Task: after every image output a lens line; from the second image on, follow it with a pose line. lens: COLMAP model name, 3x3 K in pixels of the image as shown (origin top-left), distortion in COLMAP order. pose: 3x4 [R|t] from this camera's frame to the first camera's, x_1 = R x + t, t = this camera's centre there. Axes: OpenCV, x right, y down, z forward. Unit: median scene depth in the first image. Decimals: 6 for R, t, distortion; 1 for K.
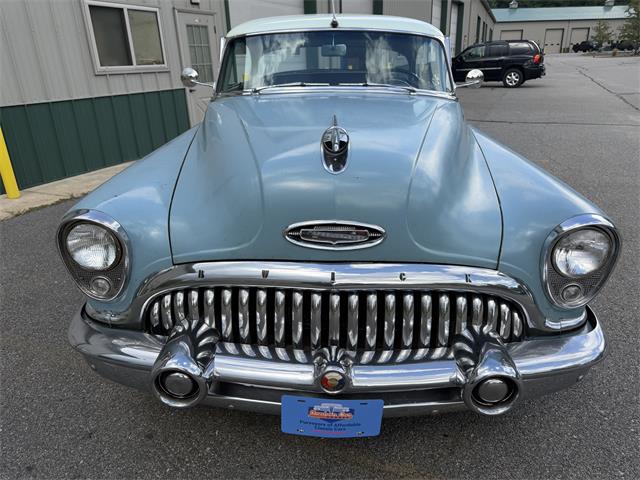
lens RADIAL K [[460.0, 0, 316.6], [0, 460.0, 239.1], [0, 0, 1]] dist [0.013853, -0.012430]
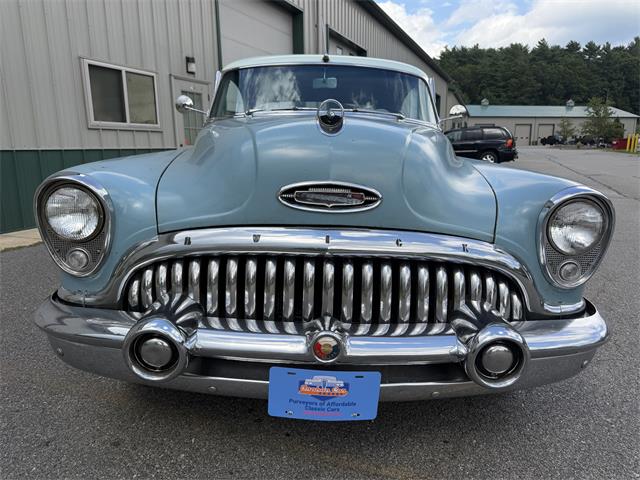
lens RADIAL K [[460.0, 0, 323.4], [0, 460.0, 240.9], [0, 0, 1]] dist [0.013853, -0.012430]
pose [[0.998684, 0.018922, 0.047664, -0.016376], [-0.010524, 0.985279, -0.170628, 0.218459], [-0.050191, 0.169902, 0.984182, 0.048817]]
